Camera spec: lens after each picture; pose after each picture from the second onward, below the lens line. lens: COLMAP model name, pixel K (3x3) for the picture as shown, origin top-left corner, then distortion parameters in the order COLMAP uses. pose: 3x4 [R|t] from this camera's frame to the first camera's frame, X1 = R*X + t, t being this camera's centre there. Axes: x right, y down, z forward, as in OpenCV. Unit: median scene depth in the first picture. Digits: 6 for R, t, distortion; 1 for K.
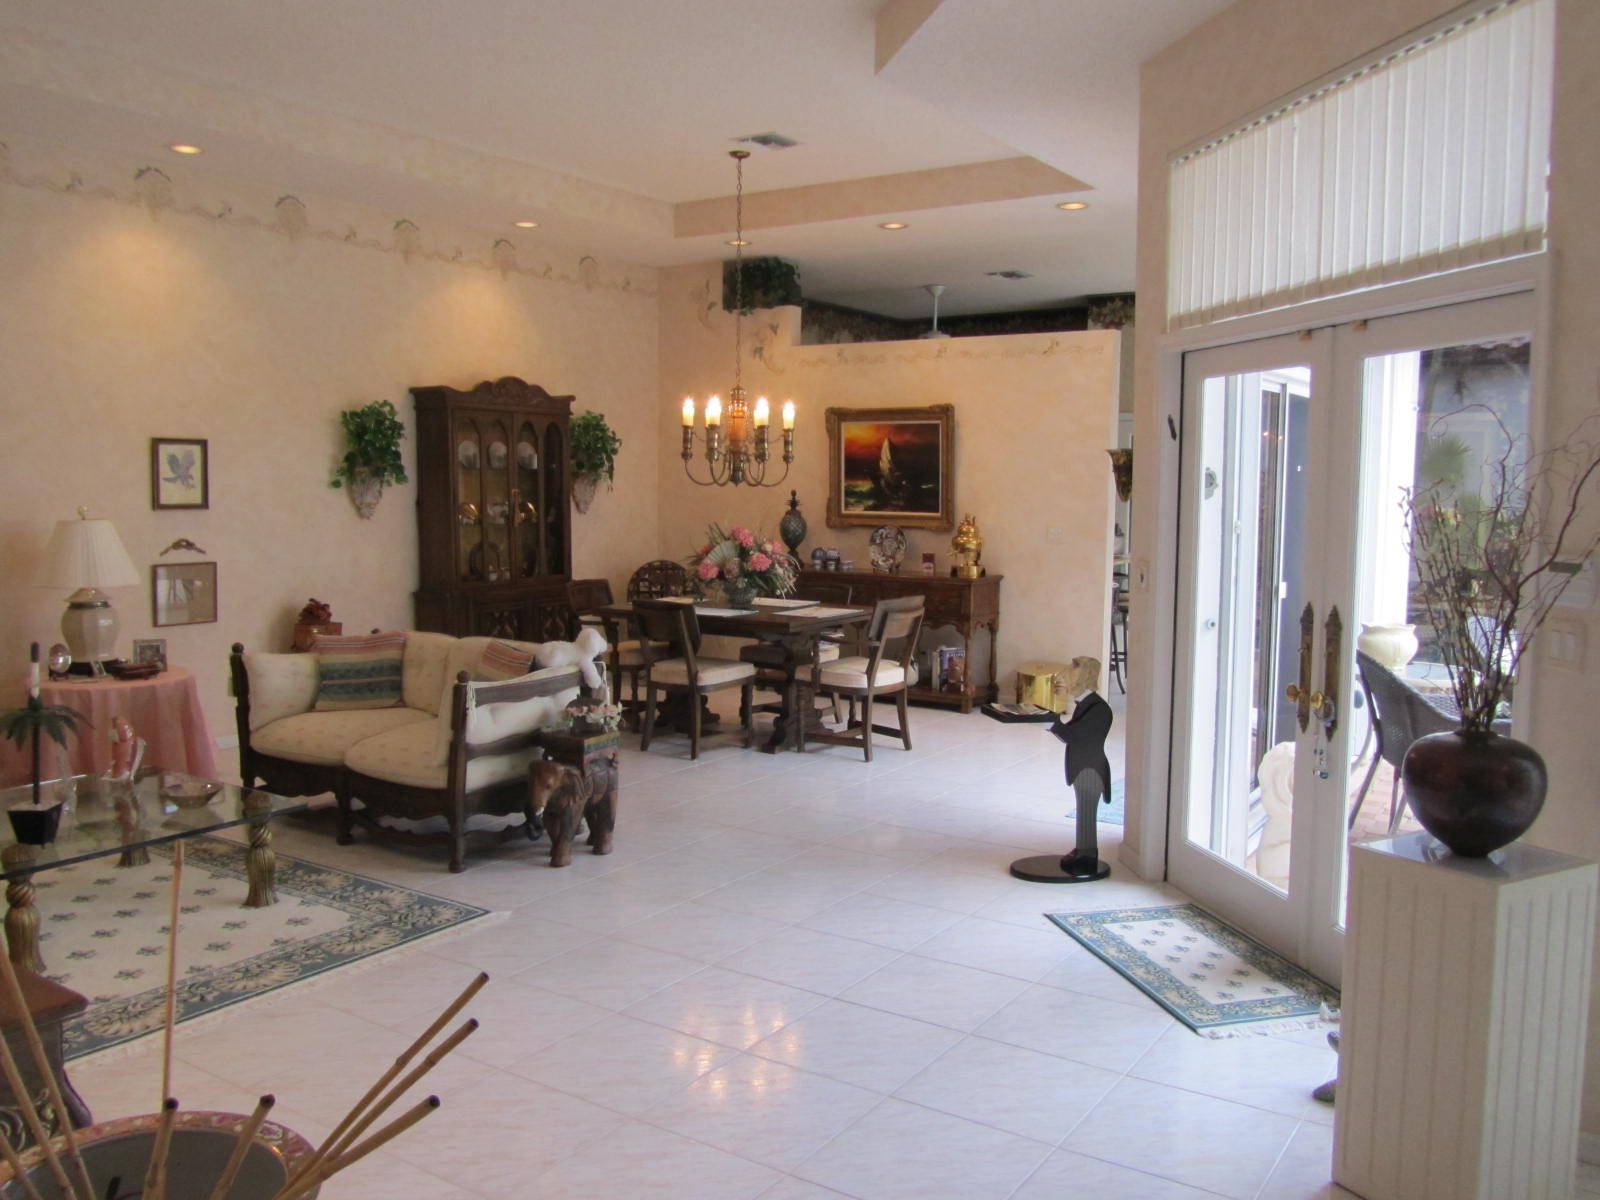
lens RADIAL K [[1318.0, 0, 800.0], [0, 1318.0, 600.0], [0, 0, 1]] dist [-0.052885, 0.016737]
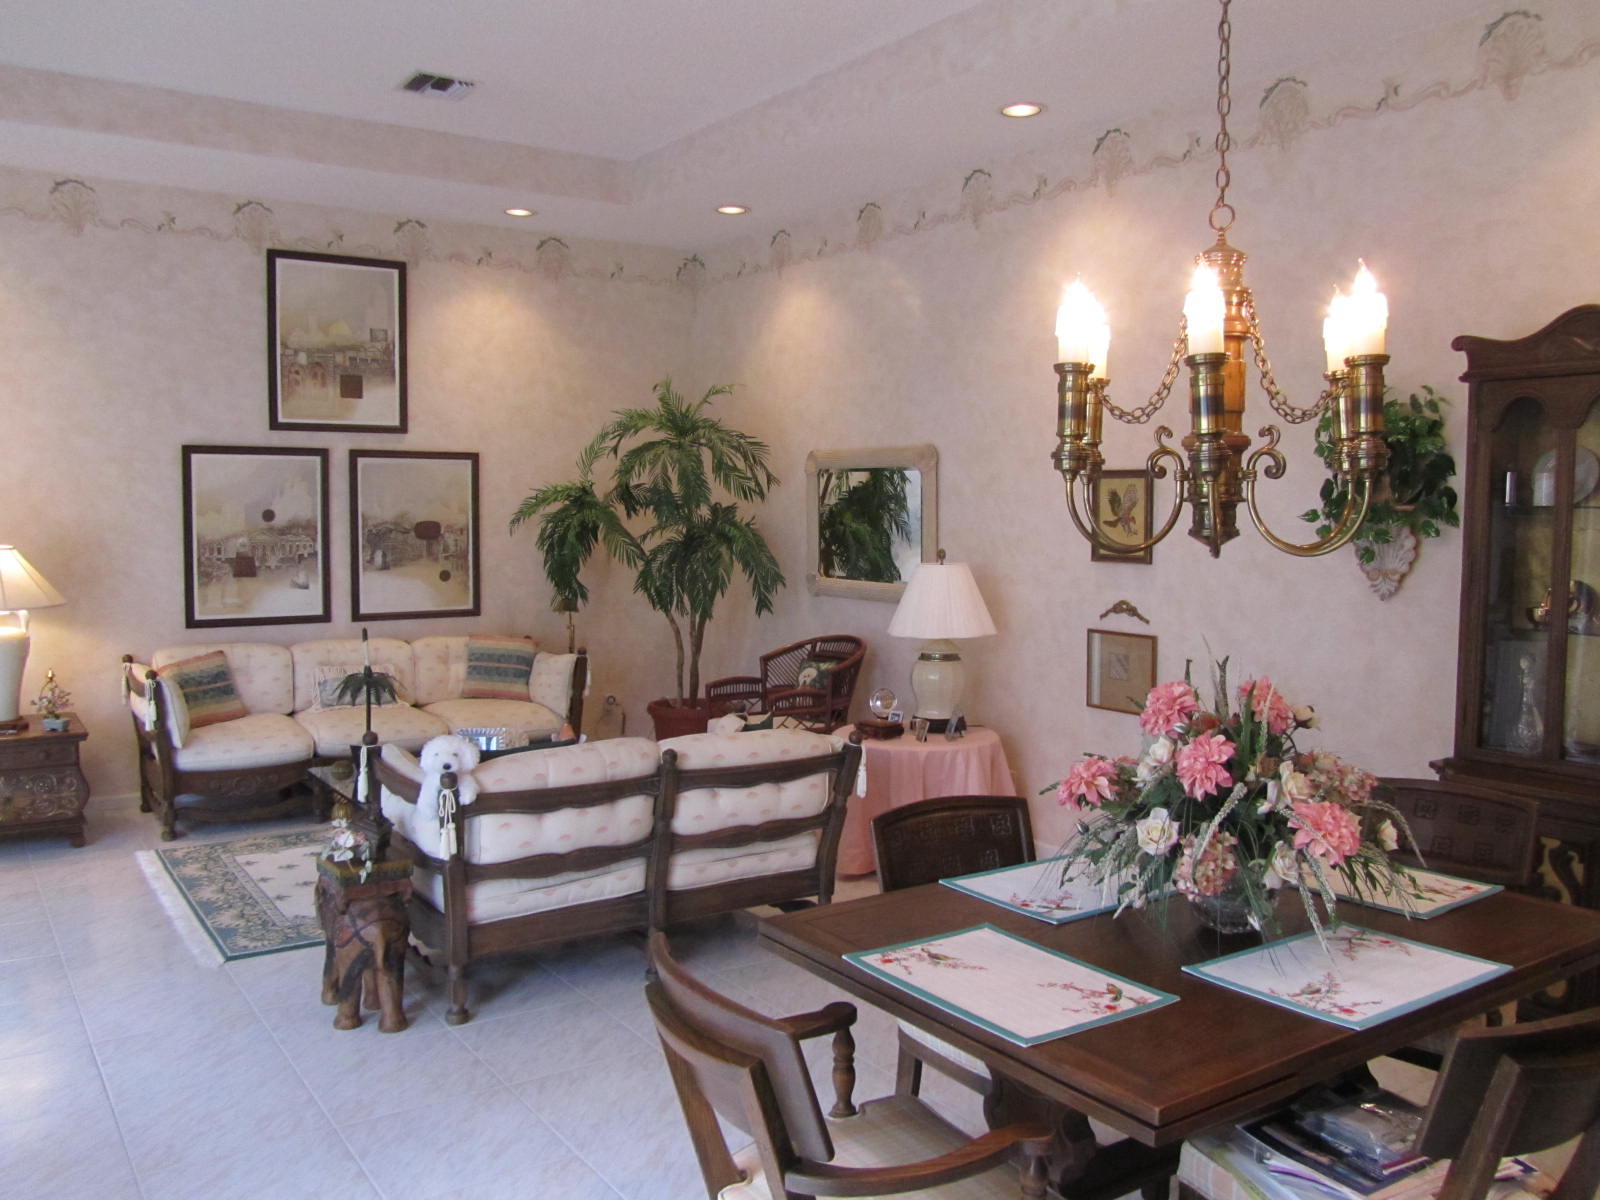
lens RADIAL K [[1318.0, 0, 800.0], [0, 1318.0, 600.0], [0, 0, 1]] dist [-0.052885, 0.016737]
pose [[-0.380886, 0.053303, -0.923084, 0.311732], [-0.093980, 0.990935, 0.095999, -0.103387], [0.919834, 0.123316, -0.372424, 1.110938]]
